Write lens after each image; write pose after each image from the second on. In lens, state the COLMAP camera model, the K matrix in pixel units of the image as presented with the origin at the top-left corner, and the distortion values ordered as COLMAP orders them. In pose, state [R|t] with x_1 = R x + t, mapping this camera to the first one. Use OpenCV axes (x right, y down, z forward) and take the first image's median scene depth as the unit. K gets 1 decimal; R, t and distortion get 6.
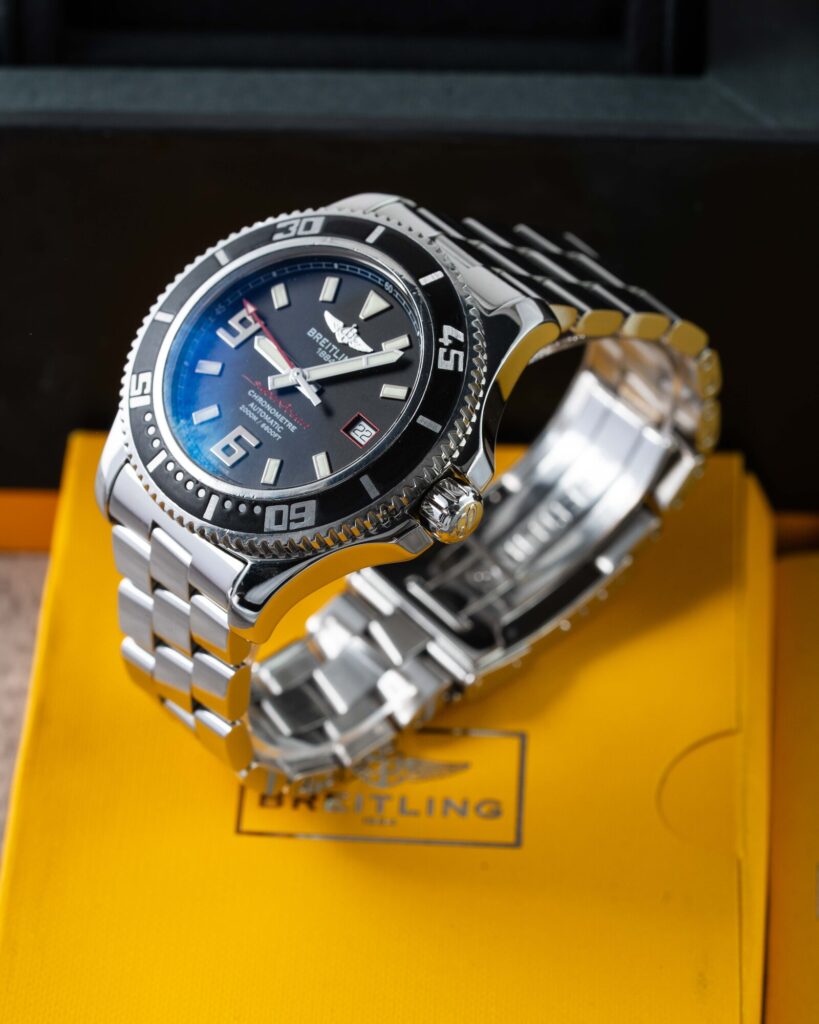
lens RADIAL K [[4857.1, 0, 409.5], [0, 4857.1, 512.0], [0, 0, 1]] dist [-1.423759, -5.915702]
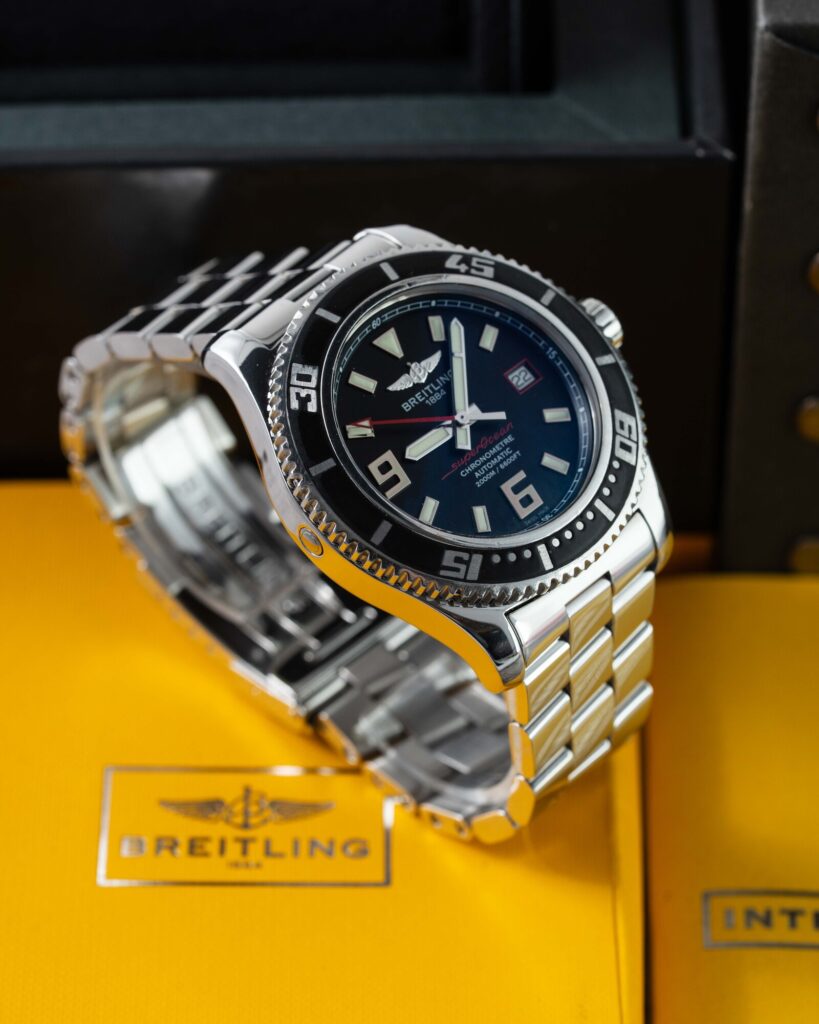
lens RADIAL K [[4857.1, 0, 409.5], [0, 4857.1, 512.0], [0, 0, 1]] dist [-1.423759, -5.915702]
pose [[-0.078475, -0.733413, 0.675238, -0.696644], [0.733062, 0.416579, 0.537664, -0.554191], [-0.675619, 0.537185, 0.504946, 0.524161]]
